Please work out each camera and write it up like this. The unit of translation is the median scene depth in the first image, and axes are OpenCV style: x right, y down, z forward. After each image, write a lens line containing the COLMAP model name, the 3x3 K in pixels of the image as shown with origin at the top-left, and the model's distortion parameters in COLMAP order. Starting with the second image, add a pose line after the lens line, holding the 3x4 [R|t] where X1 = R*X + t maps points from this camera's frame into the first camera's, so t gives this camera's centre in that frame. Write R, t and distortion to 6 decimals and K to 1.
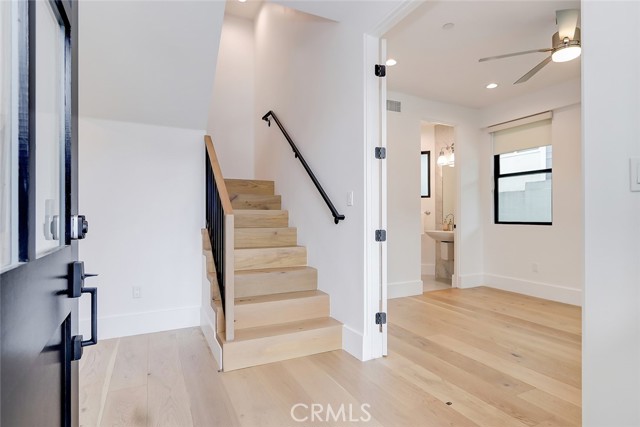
lens RADIAL K [[350.6, 0, 317.6], [0, 350.6, 216.1], [0, 0, 1]] dist [-0.000025, 0.000190]
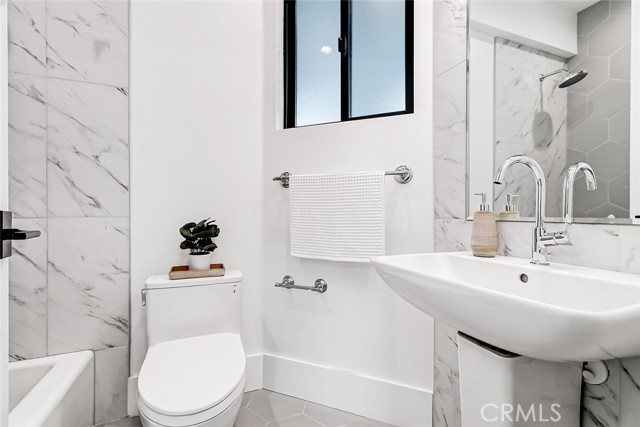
lens RADIAL K [[302.9, 0, 324.1], [0, 302.9, 209.7], [0, 0, 1]] dist [-0.002453, -0.000623]
pose [[0.998482, -0.002934, -0.055002, 0.311829], [0.003256, 0.999978, 0.005773, 0.016092], [0.054984, -0.005944, 0.998470, 0.903453]]
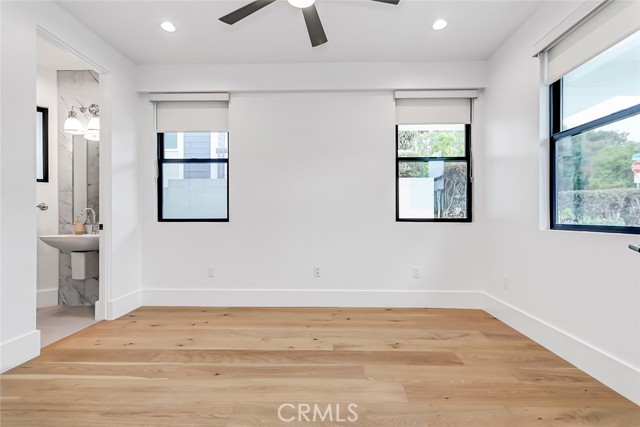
lens RADIAL K [[302.9, 0, 317.9], [0, 302.9, 215.7], [0, 0, 1]] dist [-0.002453, -0.000623]
pose [[0.468546, -0.001449, 0.883438, 0.080828], [0.002716, 0.999996, 0.000200, 0.008862], [-0.883435, 0.002306, 0.468548, 0.369568]]
